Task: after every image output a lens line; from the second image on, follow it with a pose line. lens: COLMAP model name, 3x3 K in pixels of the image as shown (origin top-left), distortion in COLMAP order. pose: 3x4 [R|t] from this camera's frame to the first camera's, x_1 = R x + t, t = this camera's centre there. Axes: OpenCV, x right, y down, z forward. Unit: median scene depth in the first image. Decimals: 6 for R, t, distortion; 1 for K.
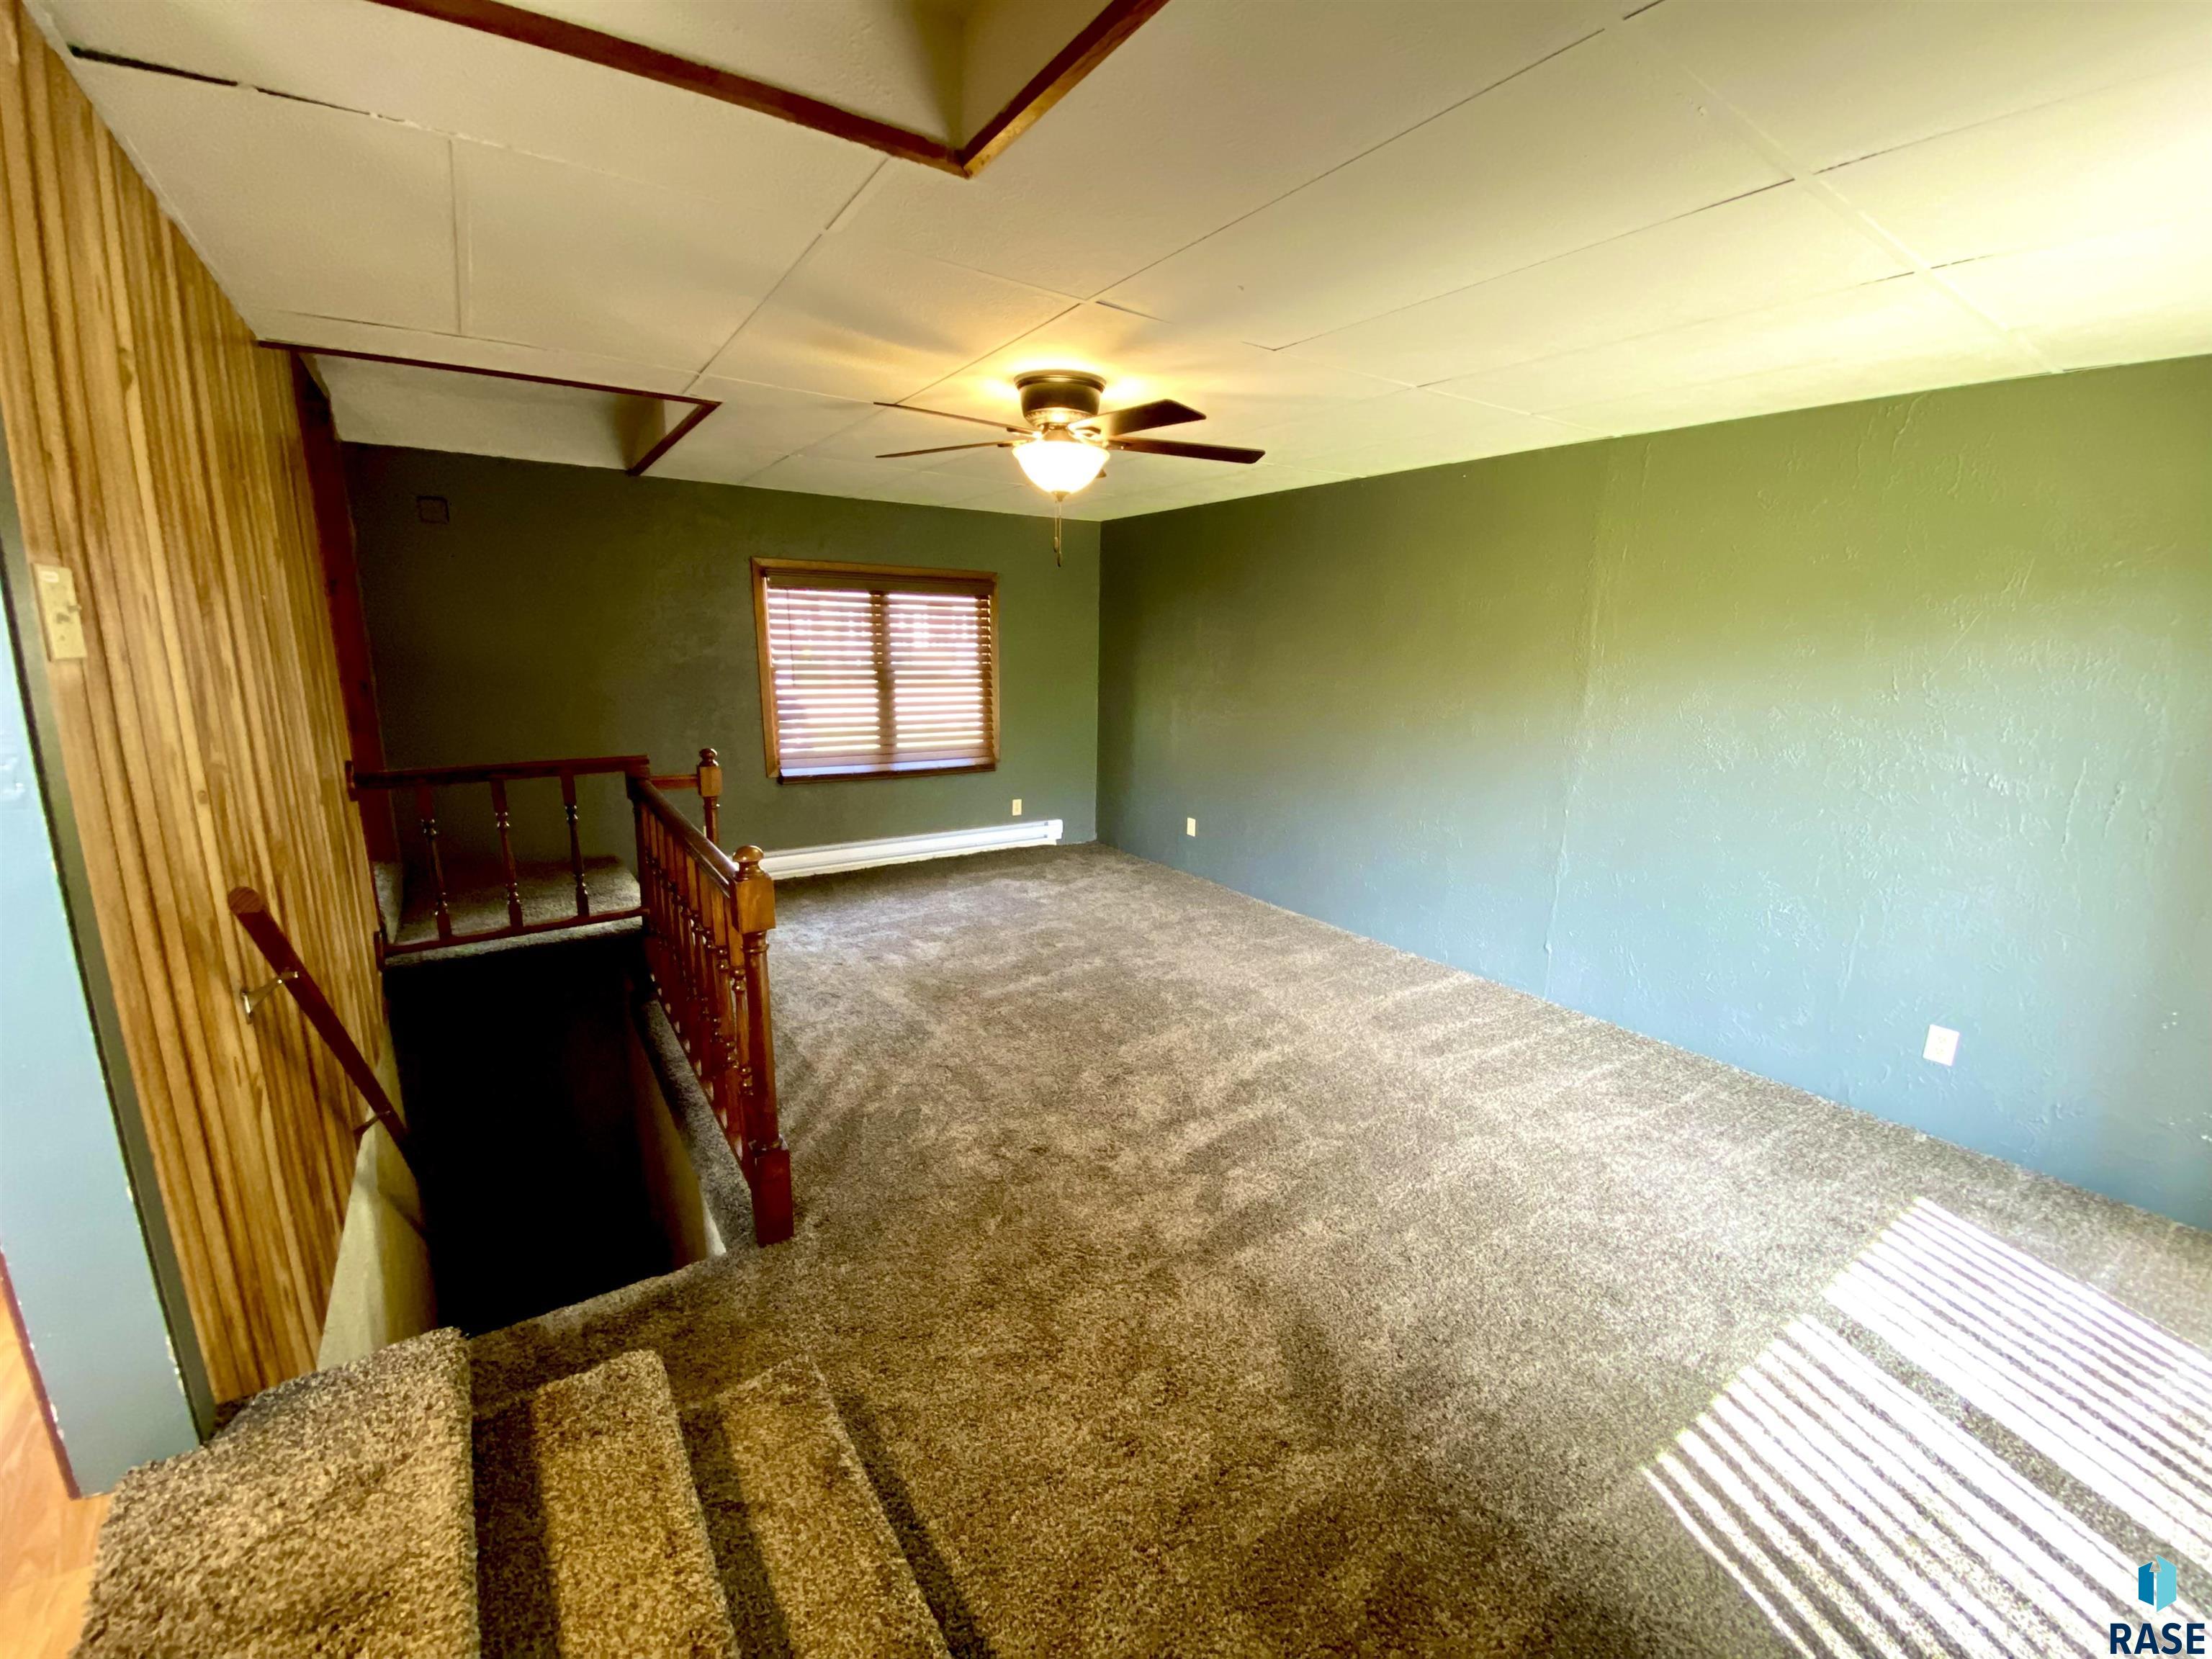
lens RADIAL K [[910.2, 0, 1098.5], [0, 910.2, 830.5], [0, 0, 1]] dist [-0.000727, -0.000828]
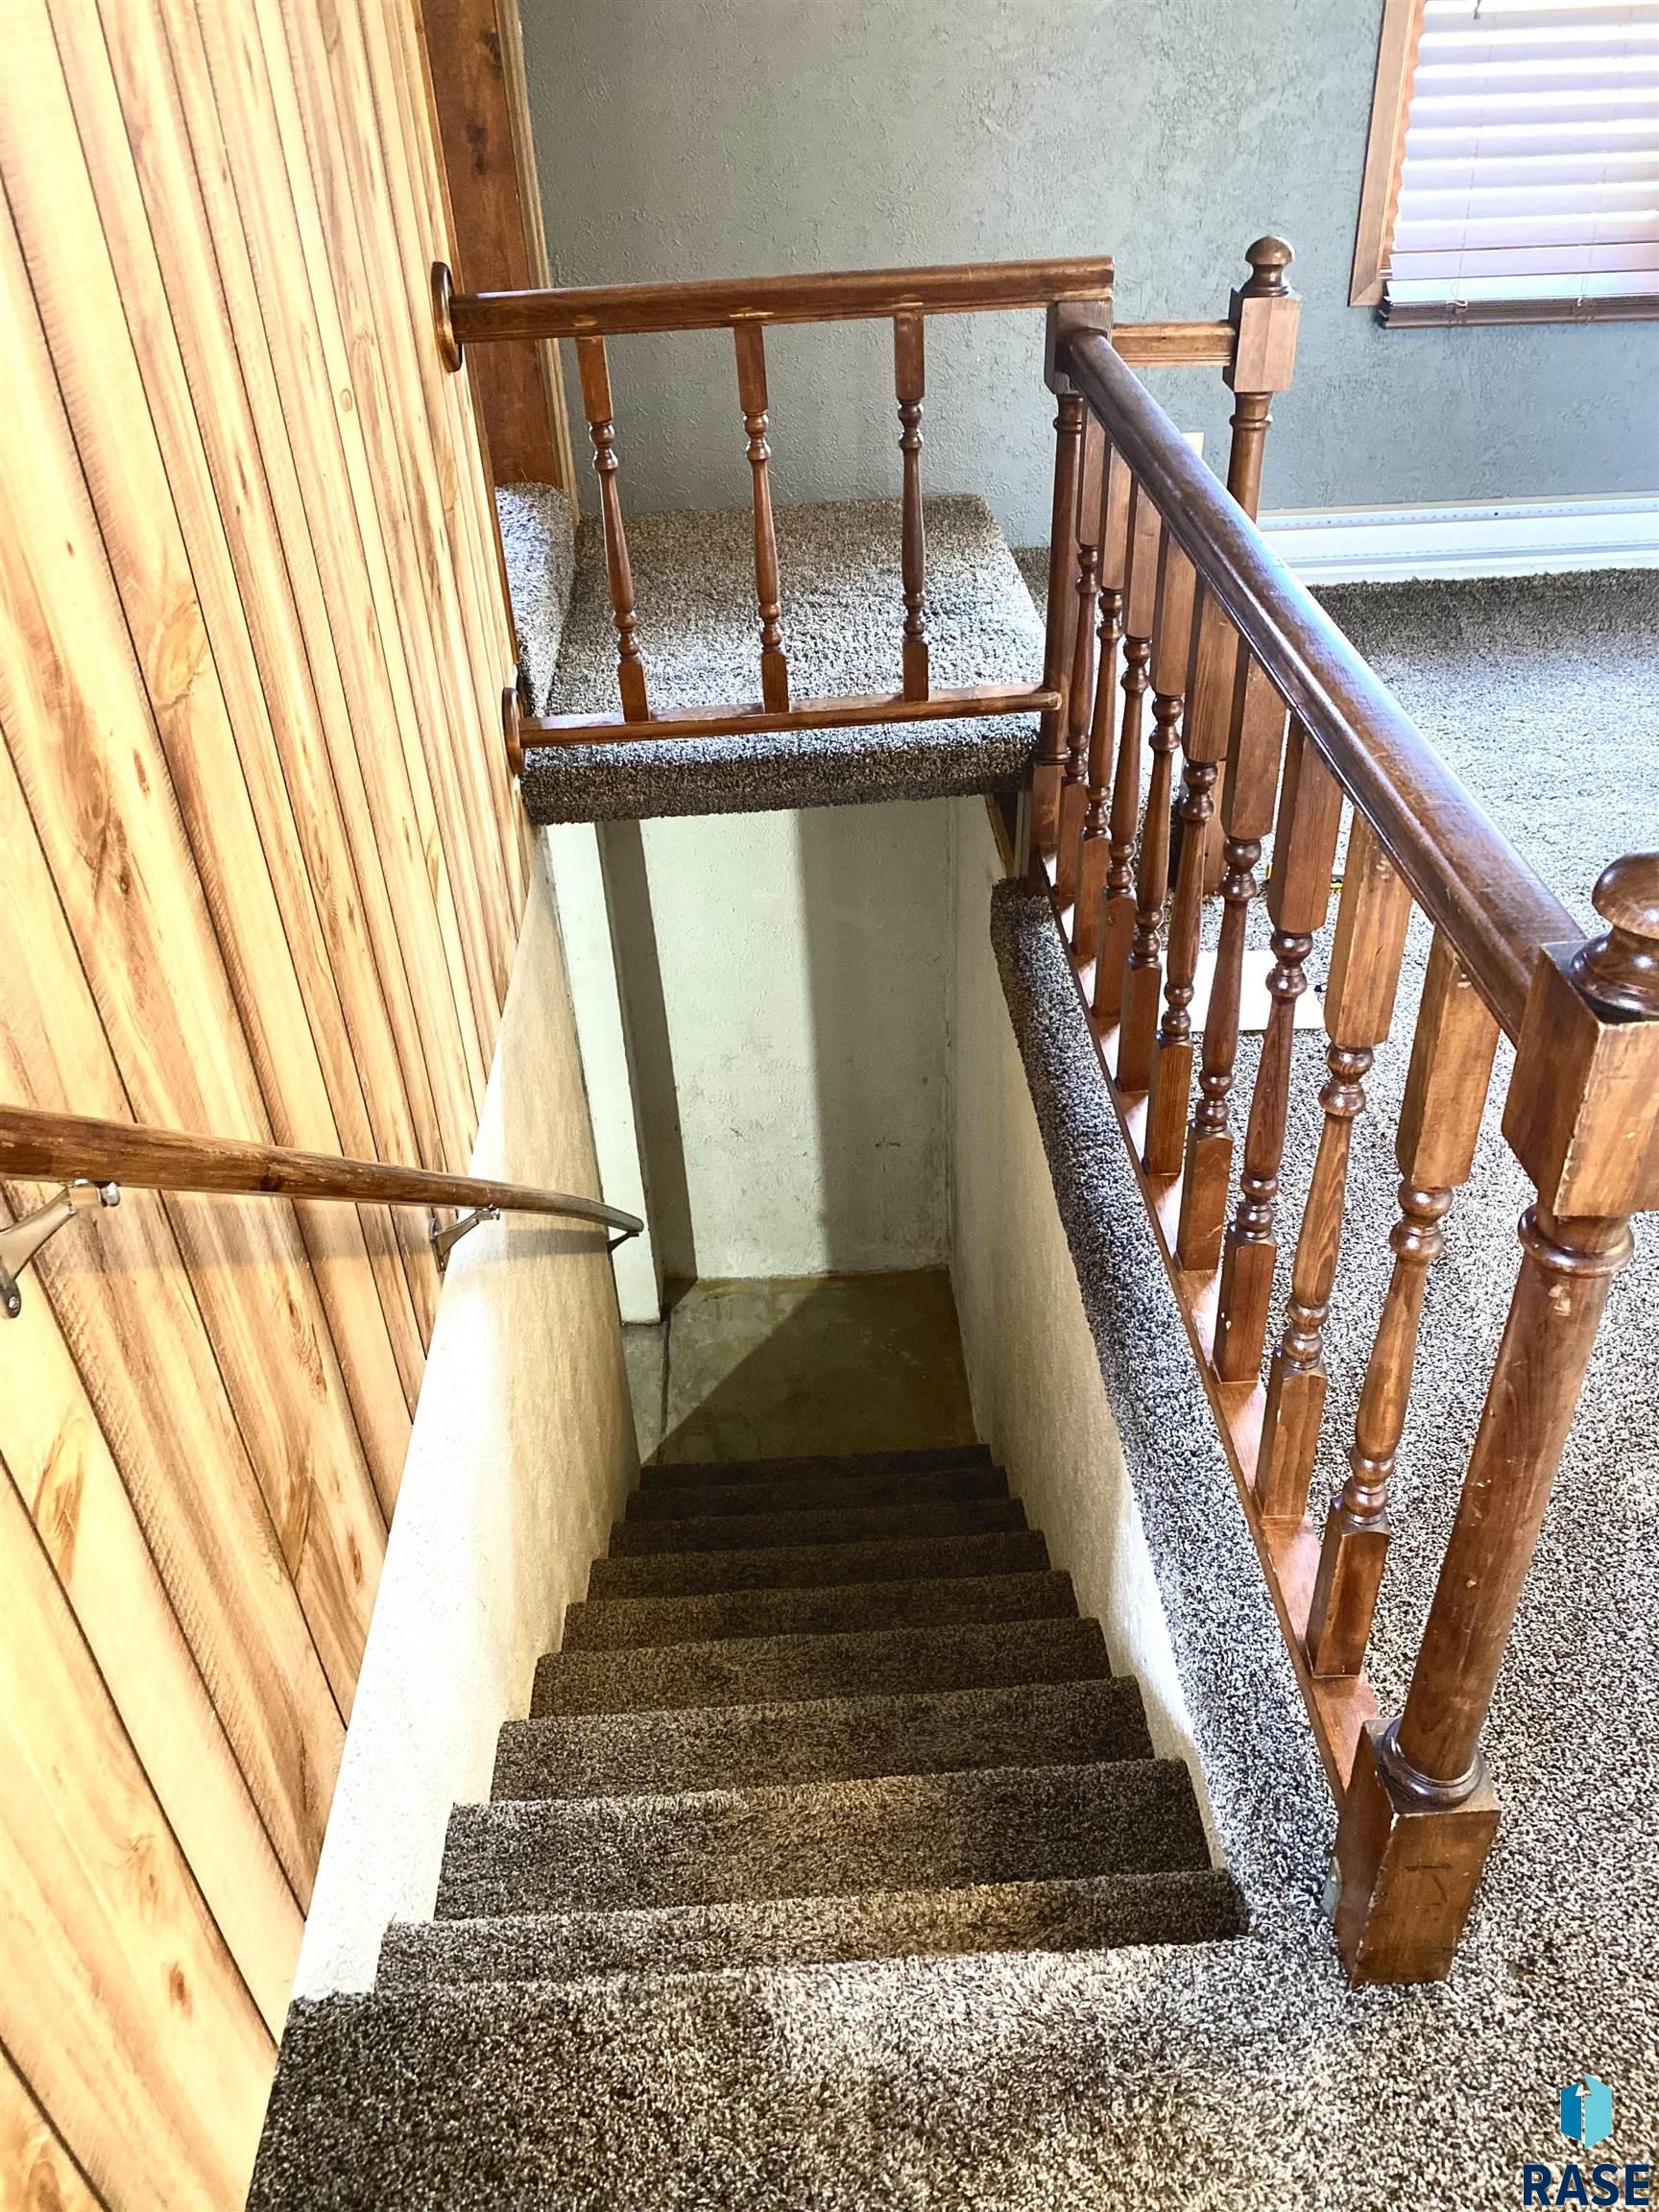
lens RADIAL K [[1697.7, 0, 827.8], [0, 1697.7, 1100.5], [0, 0, 1]] dist [0.011394, -0.001030]
pose [[0.853078, 0.256934, -0.454139, -0.208632], [-0.057860, 0.911574, 0.407045, -0.047035], [0.518565, -0.320965, 0.792510, 0.322109]]
